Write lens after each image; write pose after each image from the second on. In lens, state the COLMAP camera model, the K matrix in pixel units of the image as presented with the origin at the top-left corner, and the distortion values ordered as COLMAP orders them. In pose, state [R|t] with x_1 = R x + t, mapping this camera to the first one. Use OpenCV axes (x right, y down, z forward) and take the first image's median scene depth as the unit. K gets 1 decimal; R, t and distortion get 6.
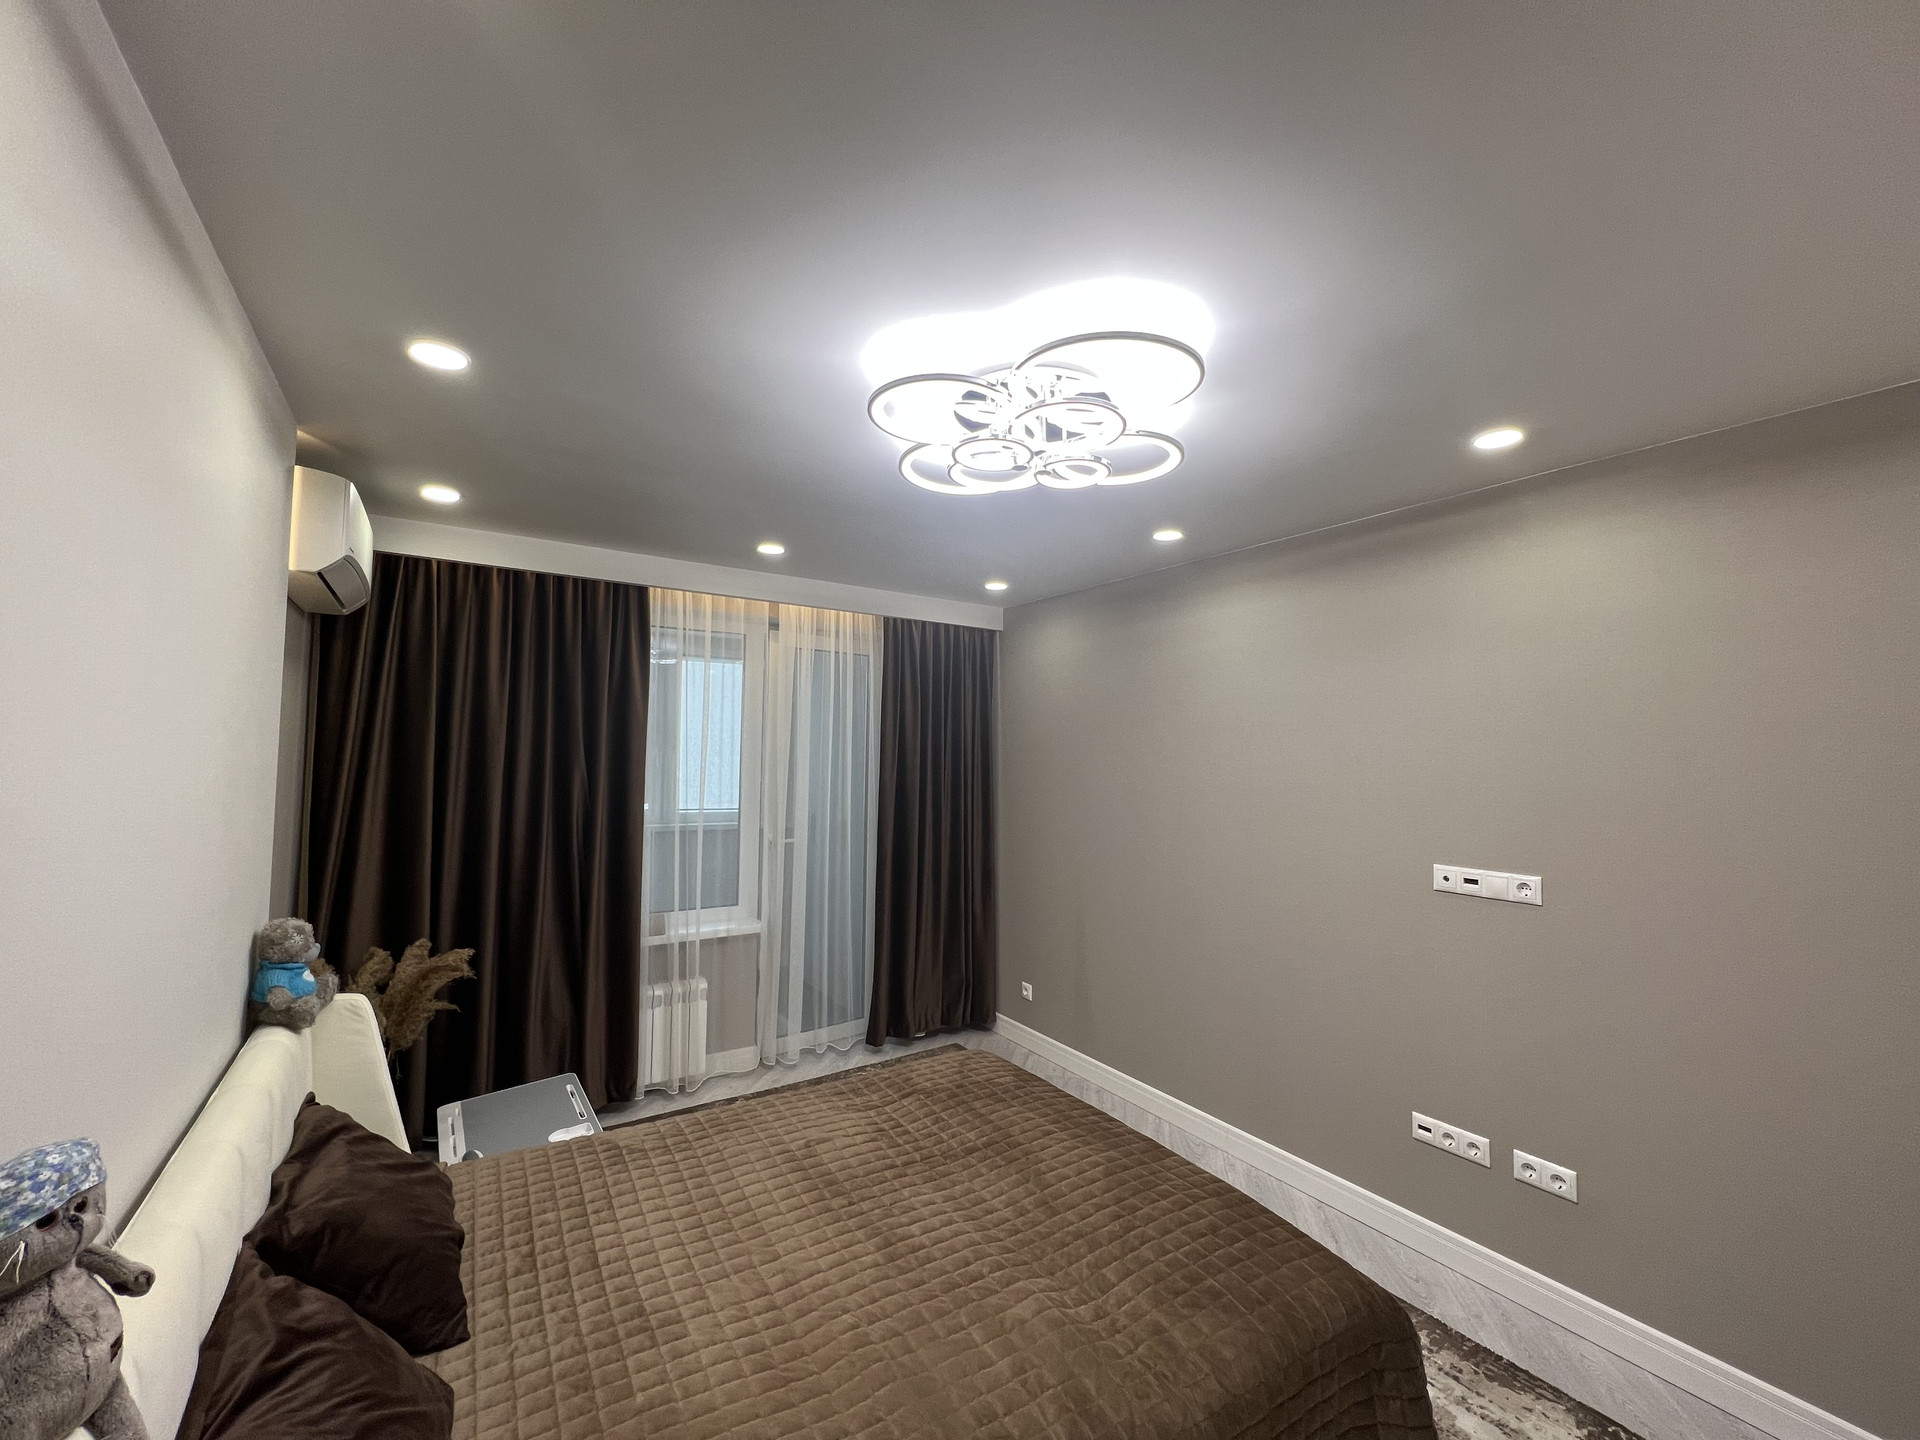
lens RADIAL K [[767.2, 0, 958.3], [0, 767.2, 716.7], [0, 0, 1]] dist [-0.004426, 0.000999]
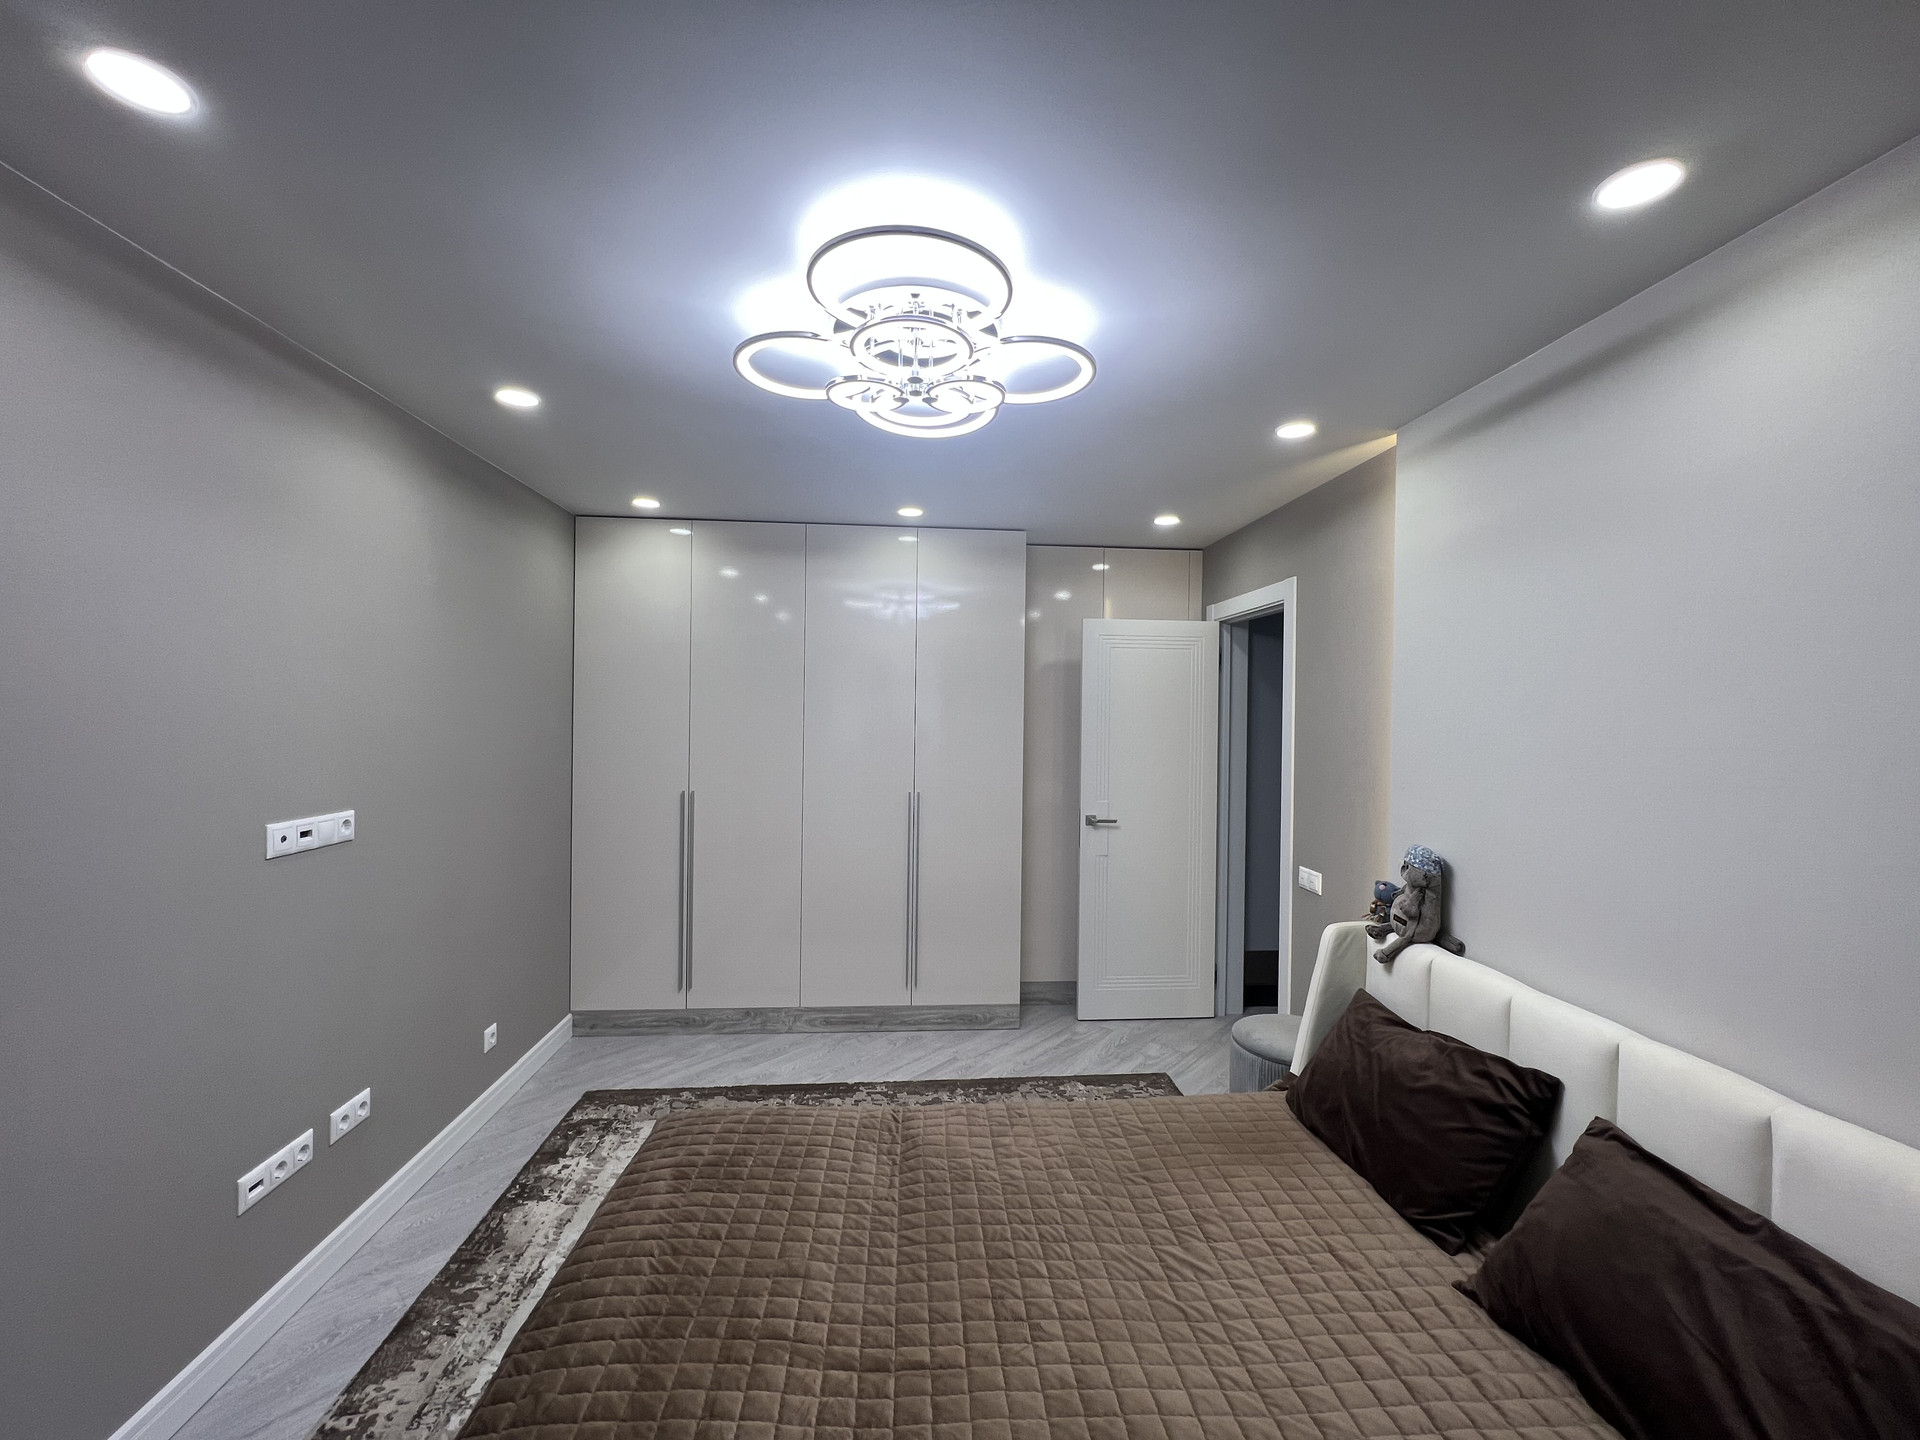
lens RADIAL K [[767.2, 0, 959.1], [0, 767.2, 715.6], [0, 0, 1]] dist [-0.004426, 0.000999]
pose [[-0.872738, -0.028419, 0.487360, -0.344578], [-0.050656, 0.998187, -0.032507, 0.081842], [-0.485553, -0.053058, -0.872596, 1.416270]]
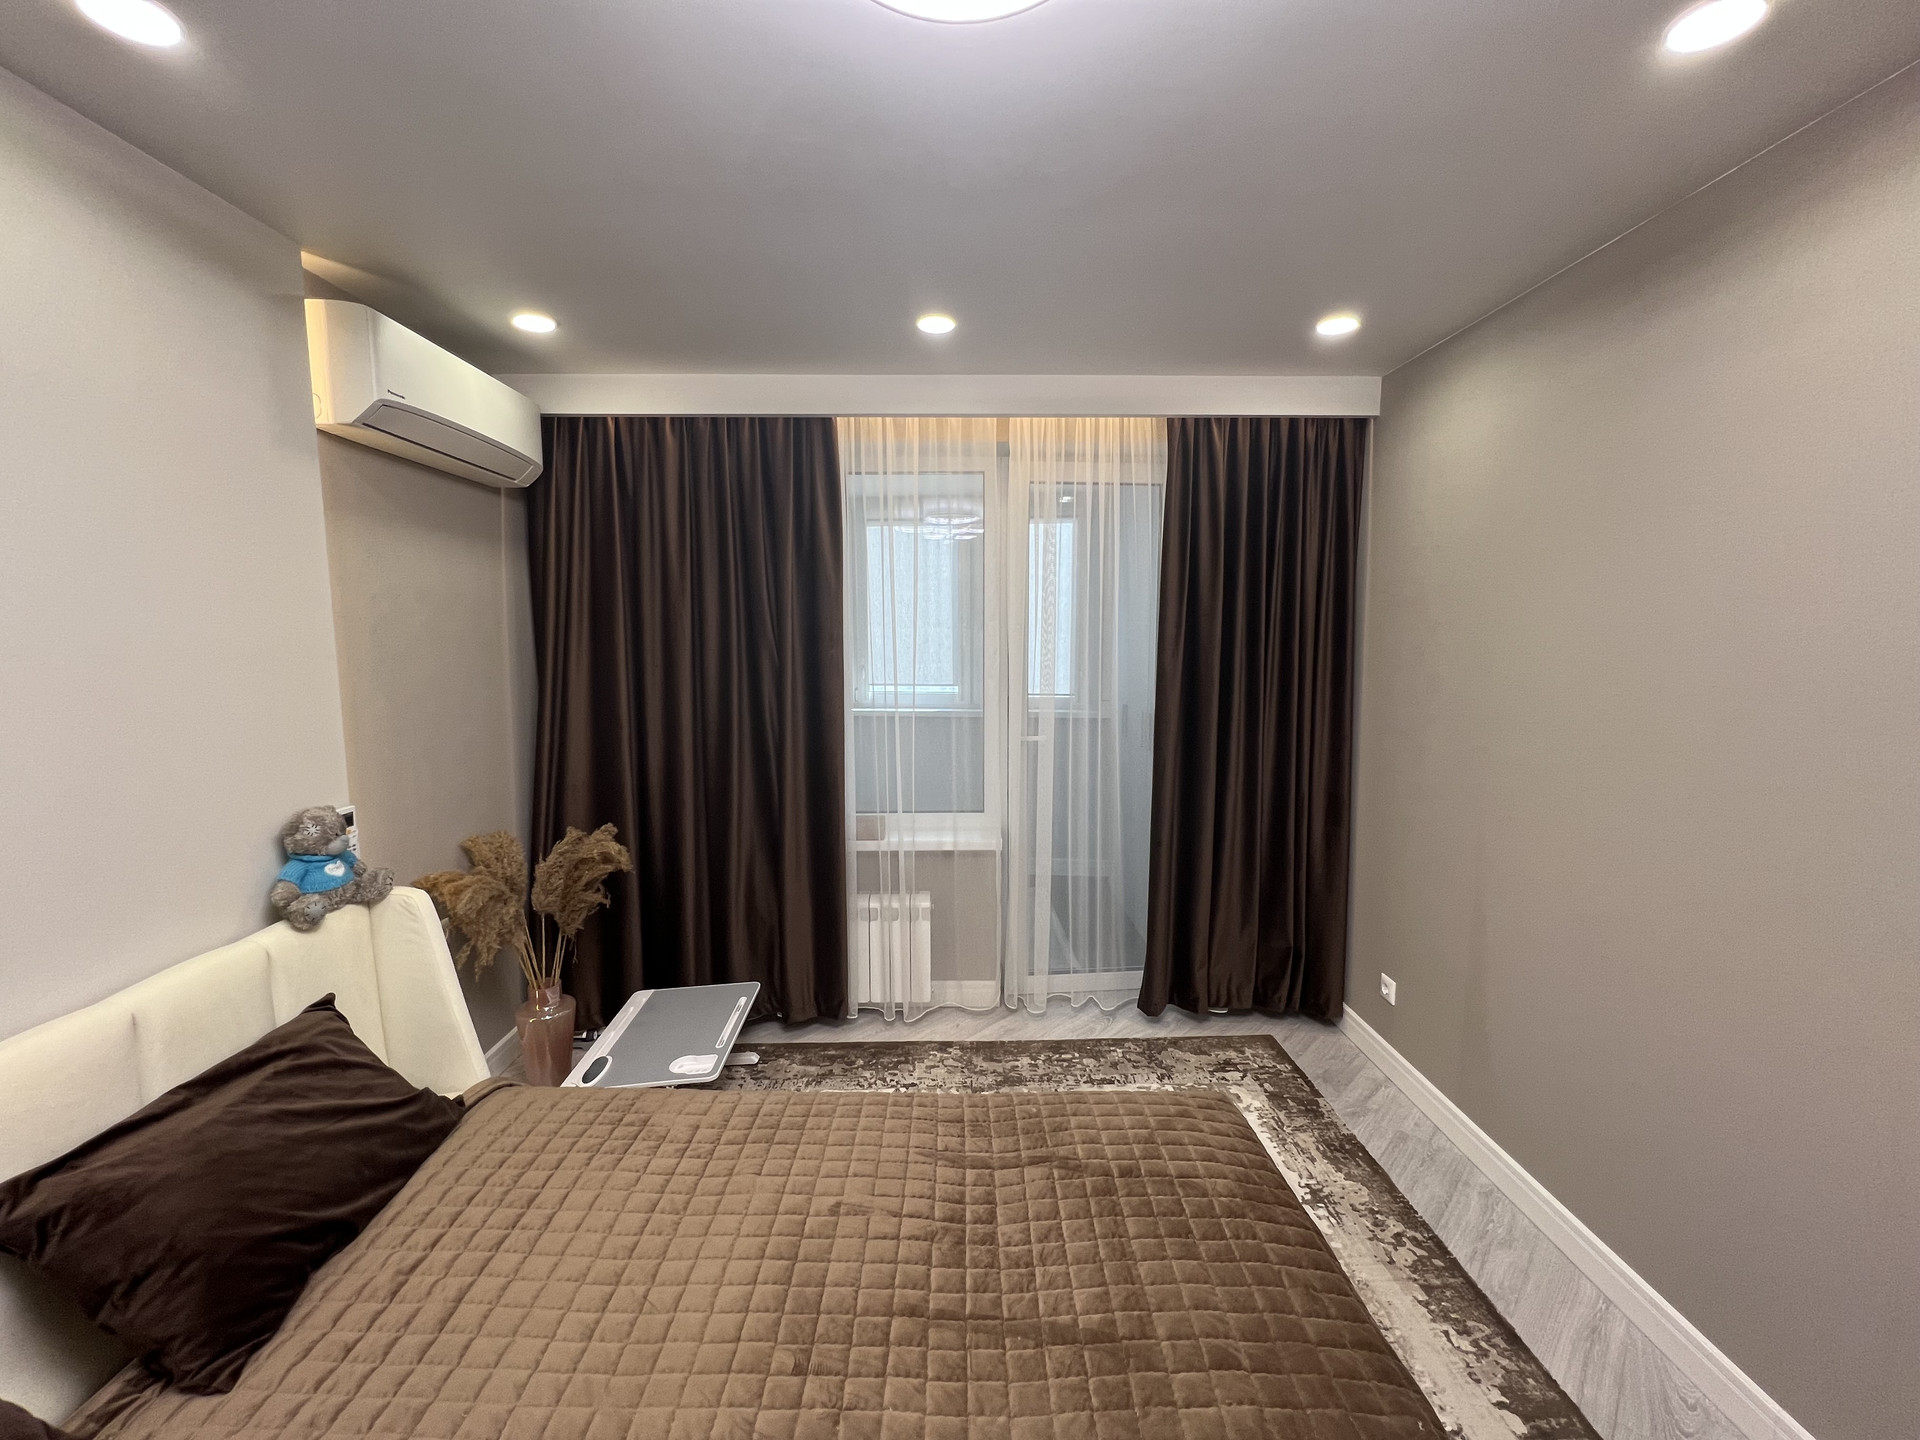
lens RADIAL K [[767.2, 0, 957.1], [0, 767.2, 715.5], [0, 0, 1]] dist [-0.004426, 0.000999]
pose [[0.840778, 0.041102, -0.539818, 0.219462], [0.041007, 0.989414, 0.139204, 0.047605], [0.539825, -0.139176, 0.830192, 0.541542]]
